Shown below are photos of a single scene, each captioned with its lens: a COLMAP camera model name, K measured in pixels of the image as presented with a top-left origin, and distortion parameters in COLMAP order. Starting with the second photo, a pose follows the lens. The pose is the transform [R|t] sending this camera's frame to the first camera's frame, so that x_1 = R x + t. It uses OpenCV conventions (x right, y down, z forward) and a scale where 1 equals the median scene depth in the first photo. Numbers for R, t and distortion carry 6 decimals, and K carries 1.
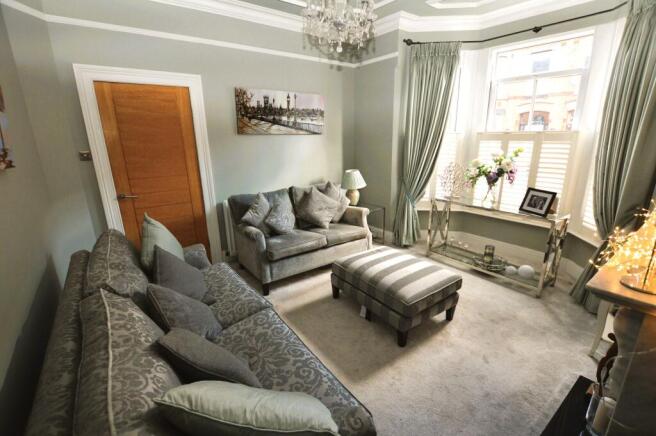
lens RADIAL K [[297.0, 0, 328.6], [0, 297.0, 220.0], [0, 0, 1]] dist [-0.027027, 0.001472]
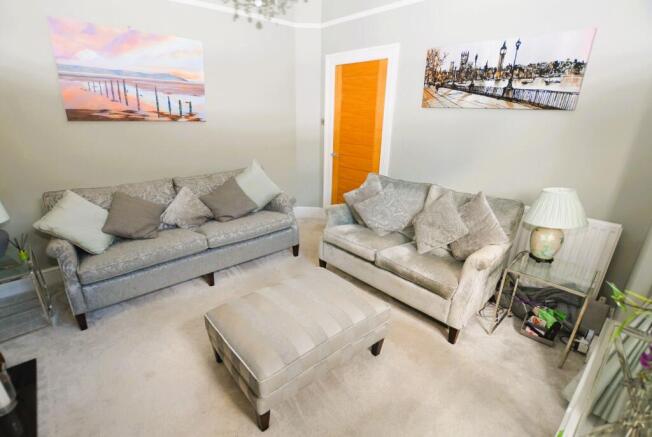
lens RADIAL K [[296.4, 0, 325.6], [0, 296.4, 215.4], [0, 0, 1]] dist [-0.003161, -0.000471]
pose [[0.105093, 0.343289, -0.933332, 0.530243], [-0.294738, 0.907113, 0.300458, -0.172487], [0.949782, 0.243512, 0.196511, 0.610174]]
